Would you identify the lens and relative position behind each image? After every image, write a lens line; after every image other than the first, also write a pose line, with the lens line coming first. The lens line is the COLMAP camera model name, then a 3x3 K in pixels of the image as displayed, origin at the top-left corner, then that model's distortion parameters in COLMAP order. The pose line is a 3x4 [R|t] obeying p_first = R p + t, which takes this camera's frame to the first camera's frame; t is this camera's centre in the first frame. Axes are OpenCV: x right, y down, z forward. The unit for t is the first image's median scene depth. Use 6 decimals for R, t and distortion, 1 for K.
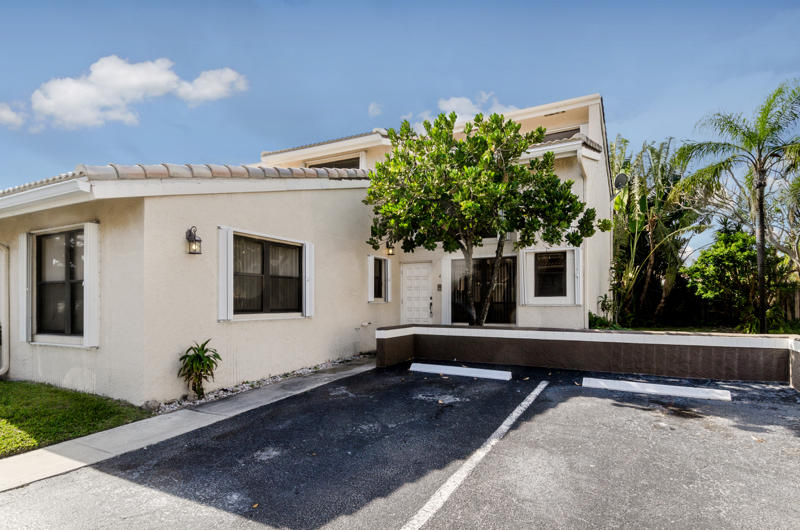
lens RADIAL K [[467.1, 0, 400.0], [0, 467.1, 291.7], [0, 0, 1]] dist [0.047129, -0.067290]
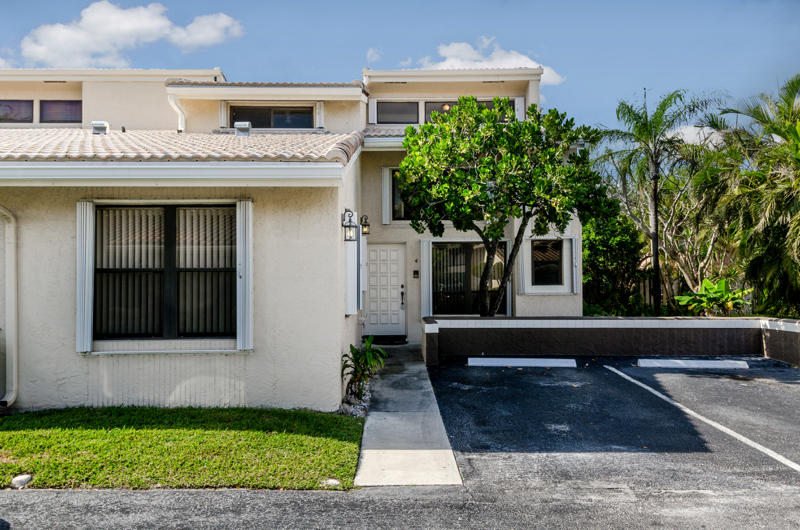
lens RADIAL K [[706.9, 0, 400.0], [0, 706.9, 265.0], [0, 0, 1]] dist [0.004161, -0.001449]
pose [[0.875002, 0.012073, 0.483969, -0.678805], [-0.008971, 0.999922, -0.008724, -0.016684], [-0.484037, 0.003292, 0.875042, -0.147773]]
